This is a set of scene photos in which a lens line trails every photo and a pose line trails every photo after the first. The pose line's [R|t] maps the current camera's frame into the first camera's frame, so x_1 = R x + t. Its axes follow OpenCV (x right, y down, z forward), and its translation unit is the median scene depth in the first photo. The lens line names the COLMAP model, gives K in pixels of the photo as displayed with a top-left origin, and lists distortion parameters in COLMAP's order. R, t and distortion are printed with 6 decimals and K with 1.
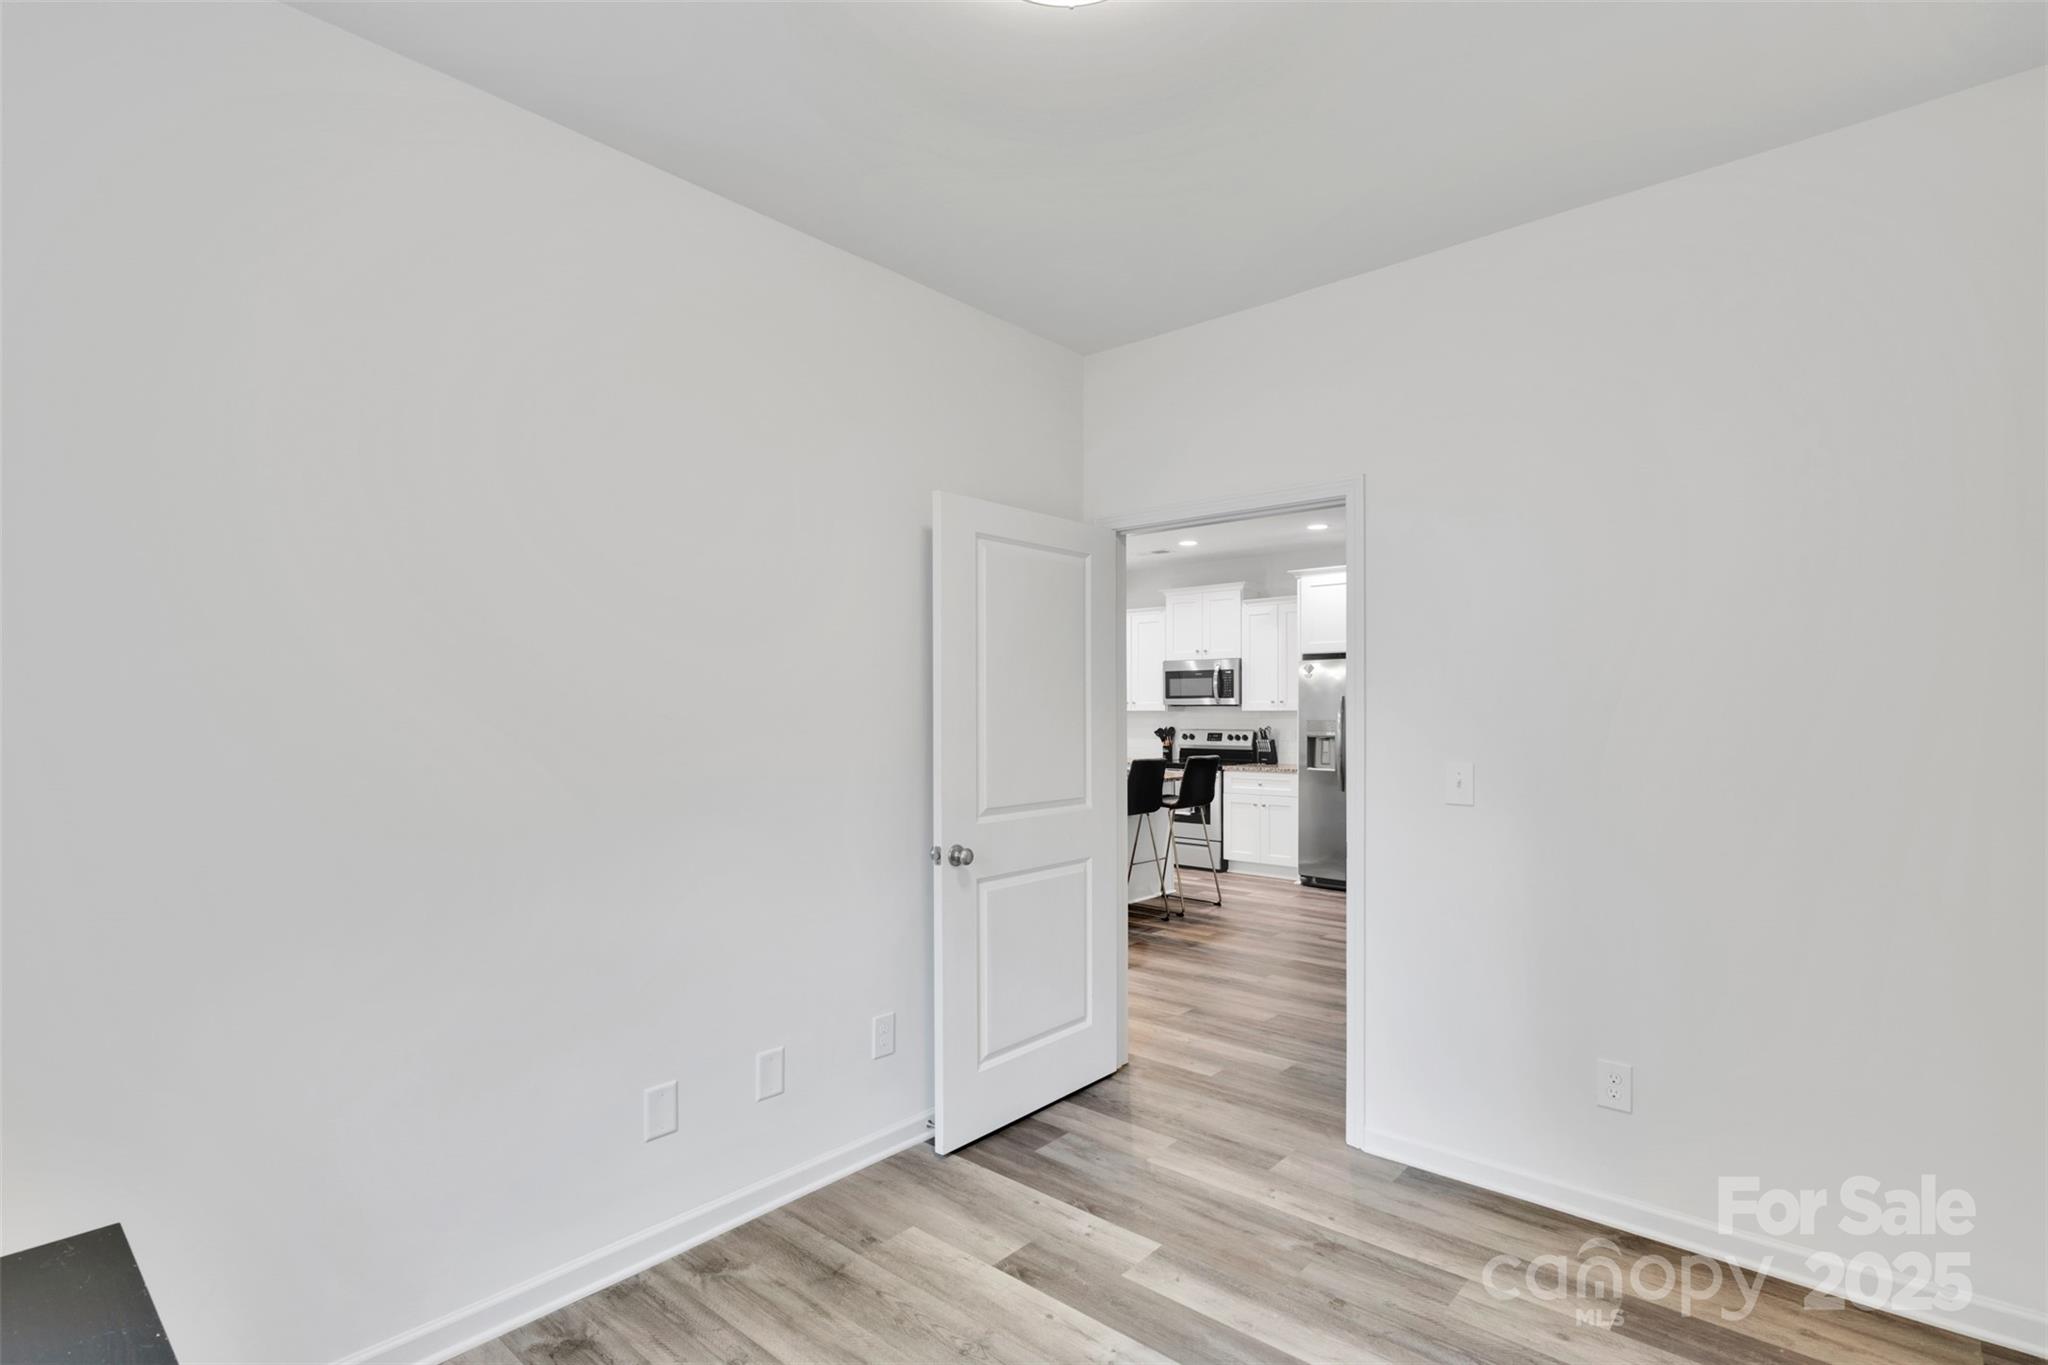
lens RADIAL K [[954.2, 0, 1023.8], [0, 954.2, 704.5], [0, 0, 1]] dist [0.009834, -0.003180]
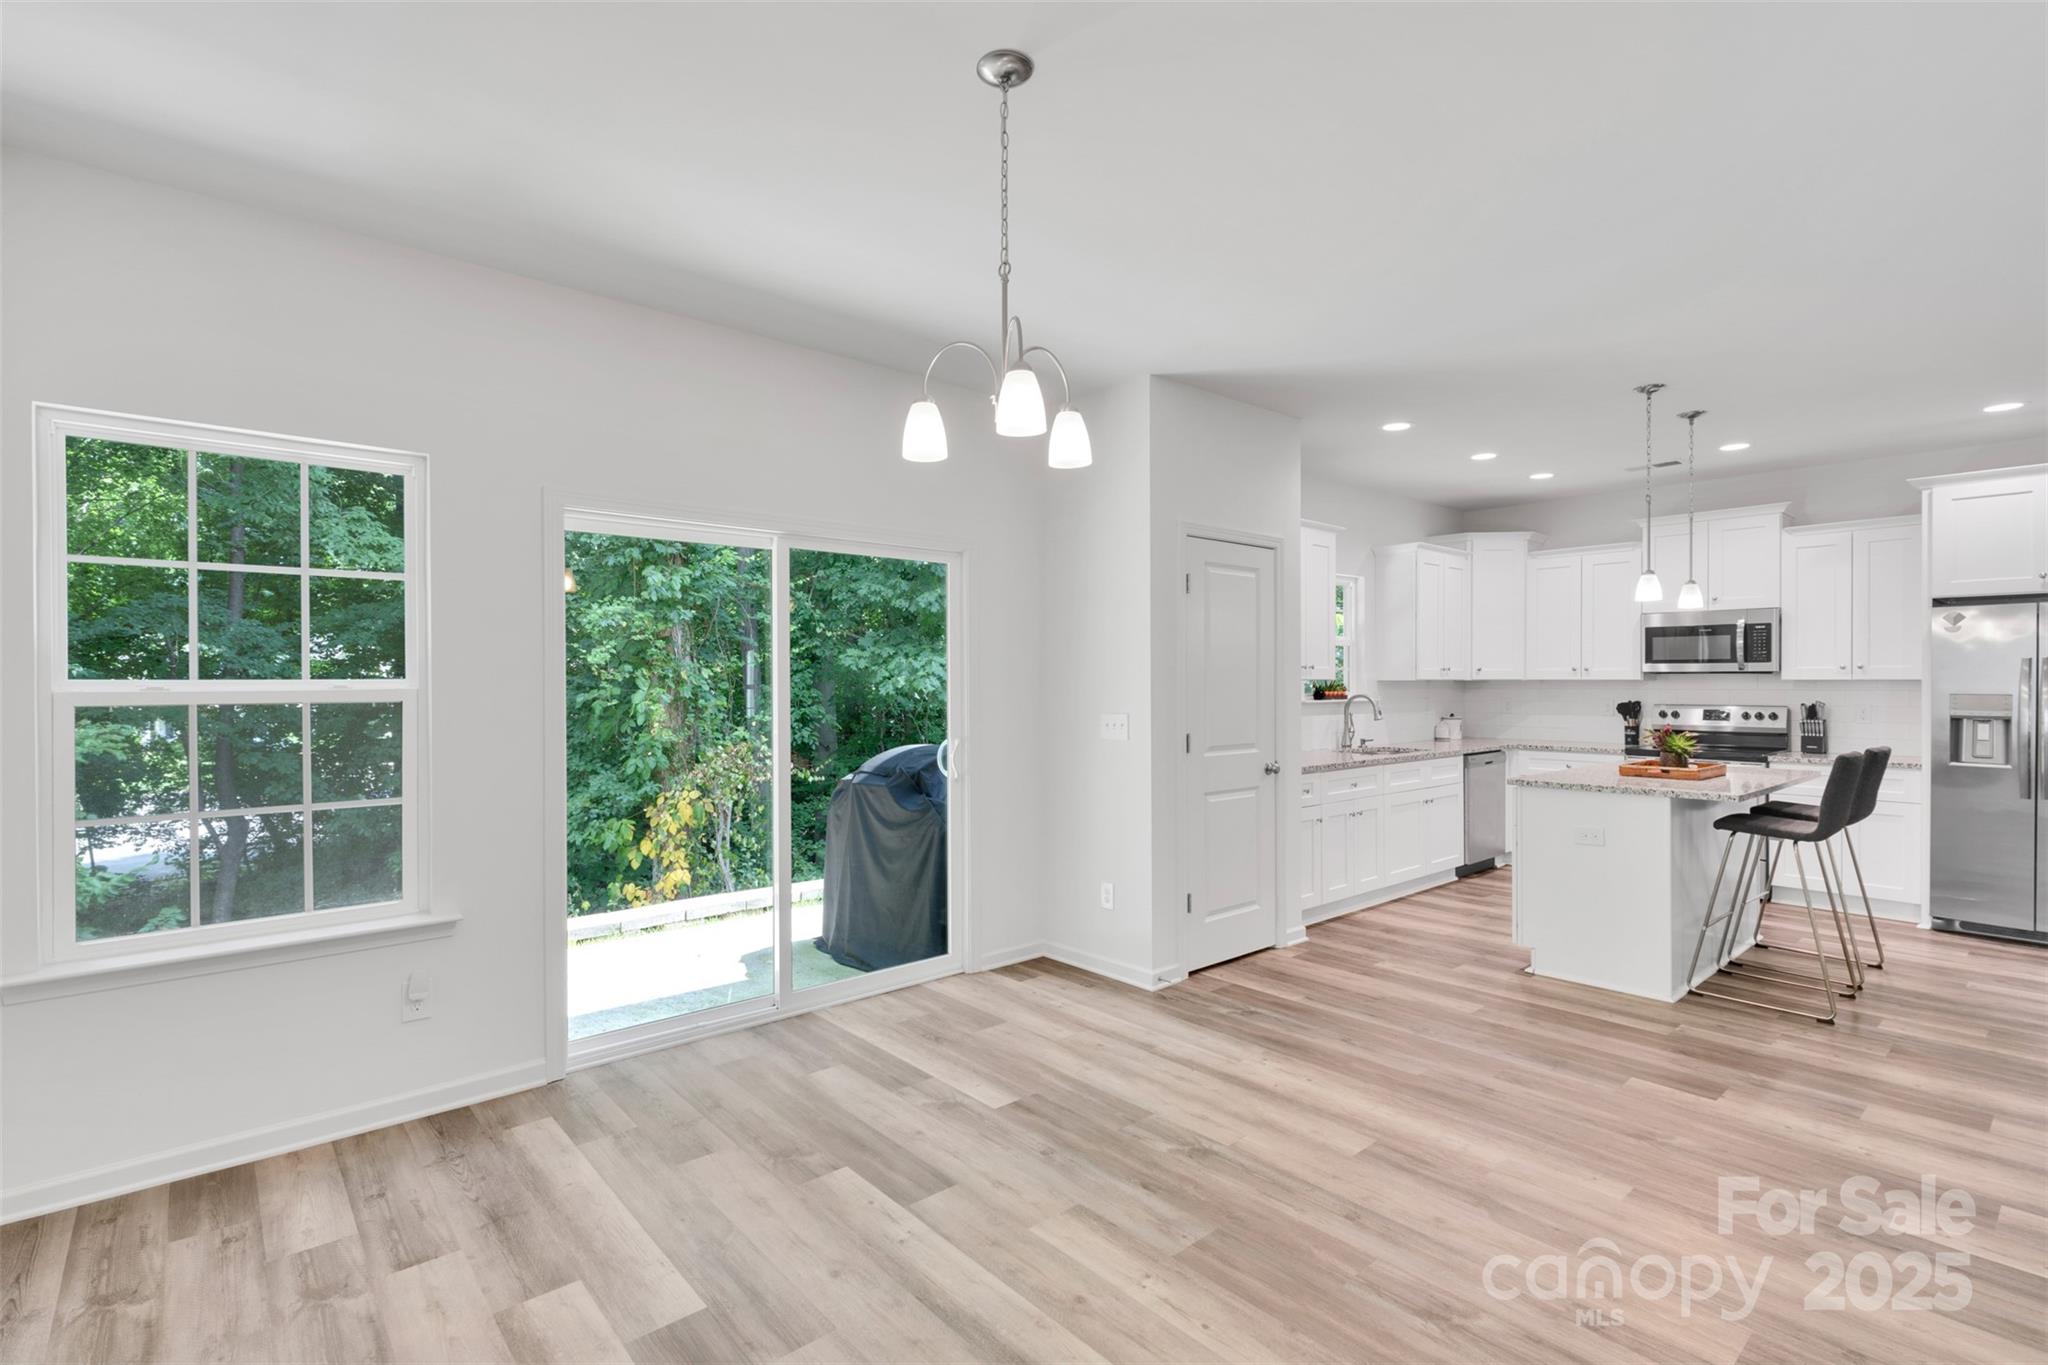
lens RADIAL K [[954.2, 0, 1032.1], [0, 954.2, 682.5], [0, 0, 1]] dist [0.009834, -0.003180]
pose [[0.991906, -0.000107, -0.126971, -0.243662], [0.001512, 0.999939, 0.010969, -0.000226], [0.126962, -0.011072, 0.991846, 0.202674]]
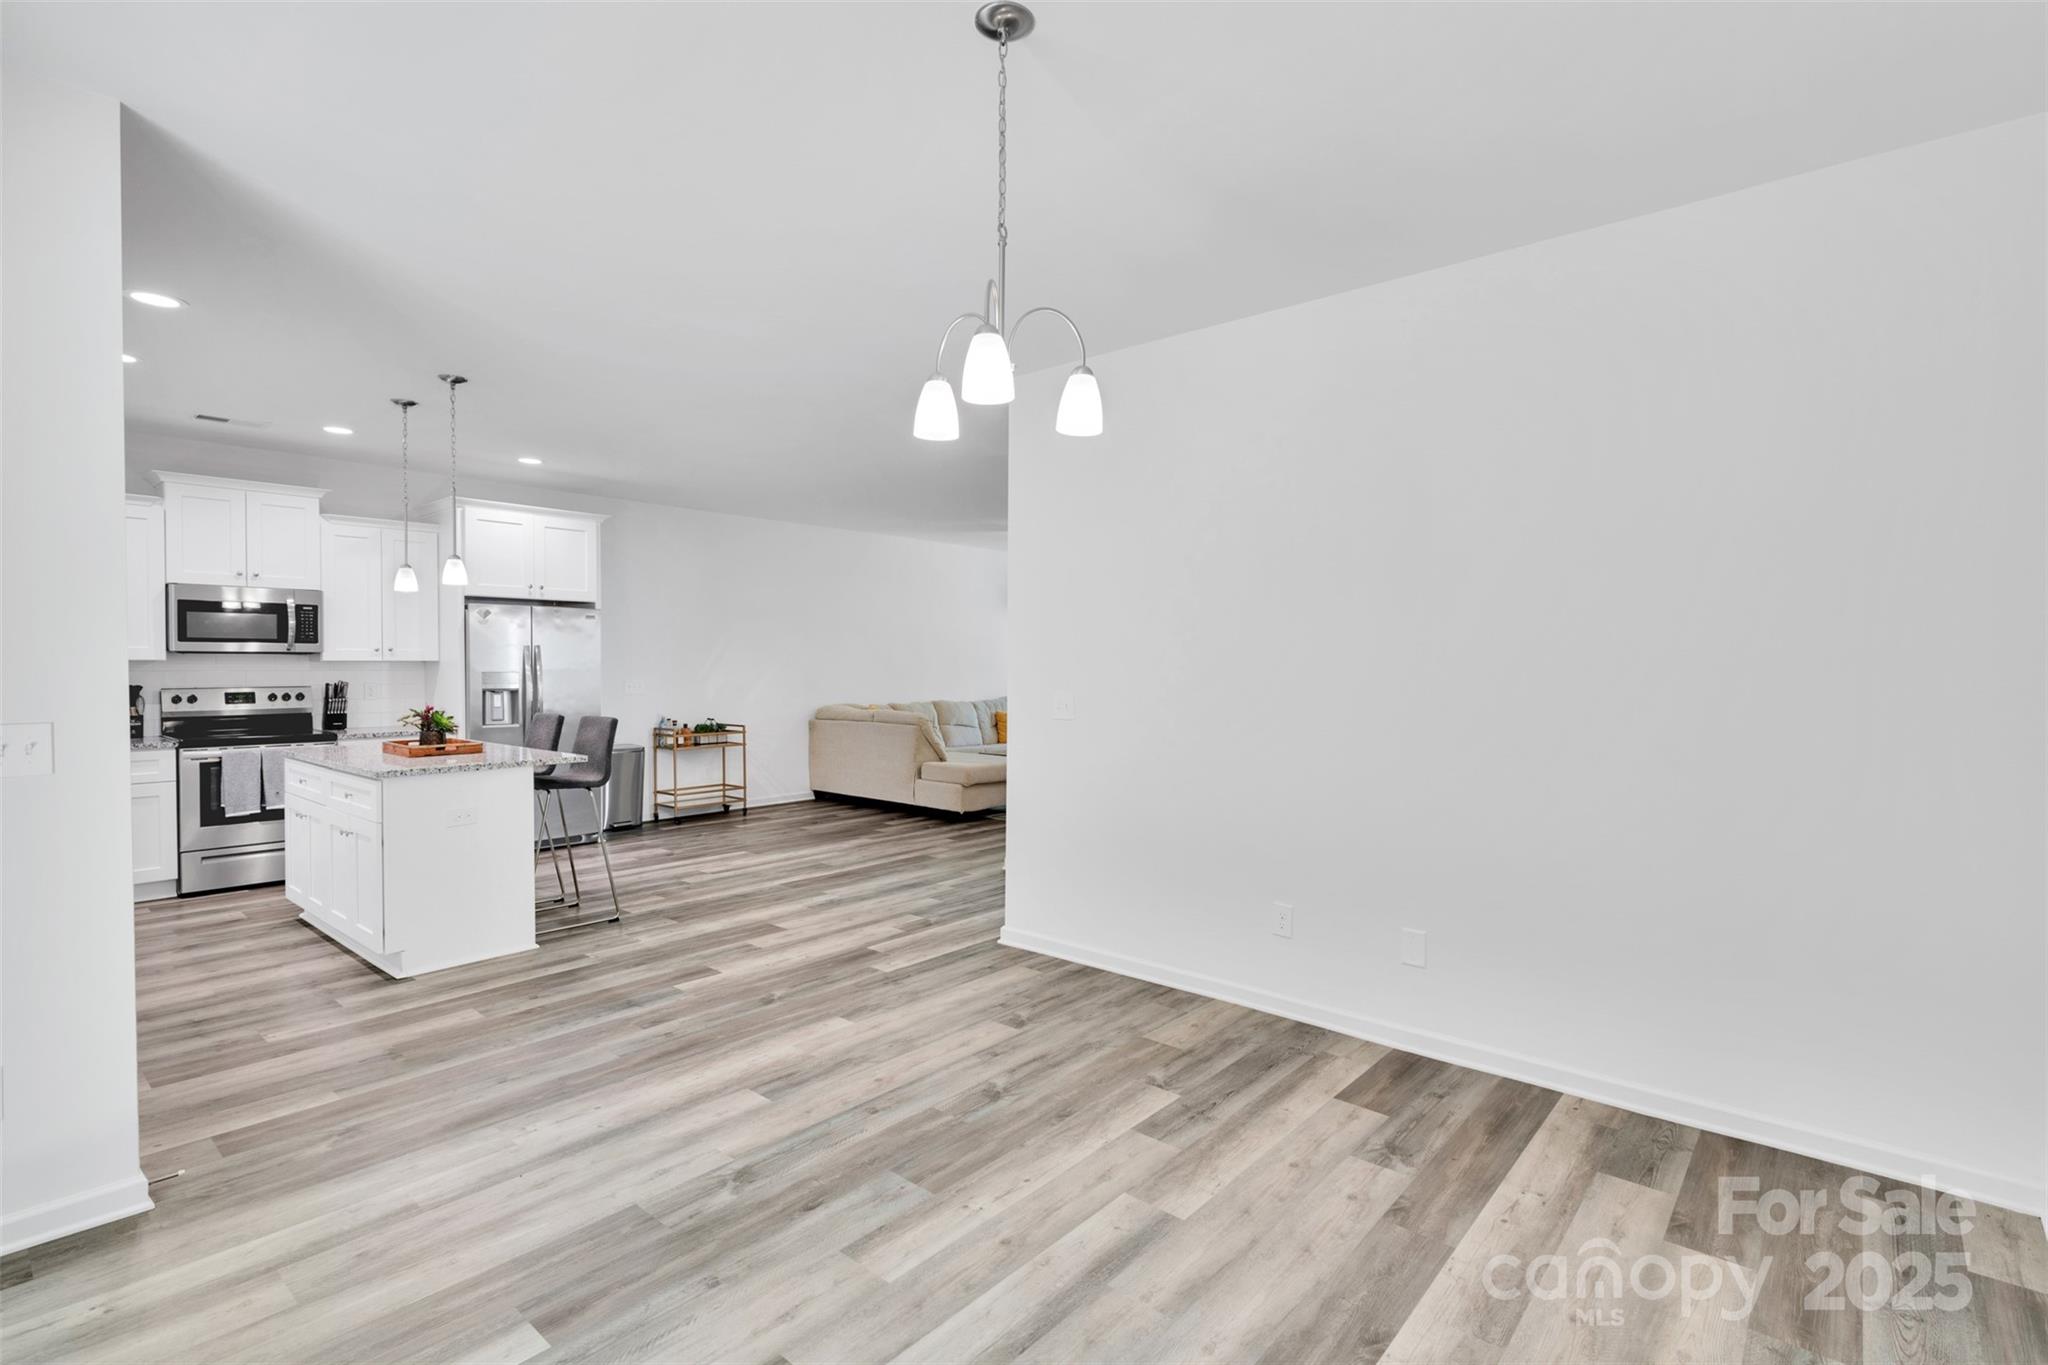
lens RADIAL K [[954.2, 0, 1026.5], [0, 954.2, 686.4], [0, 0, 1]] dist [0.009834, -0.003180]
pose [[-0.004890, -0.023774, 0.999705, -0.526419], [-0.011834, 0.999649, 0.023715, 0.002431], [-0.999918, -0.011714, -0.005170, 0.448159]]
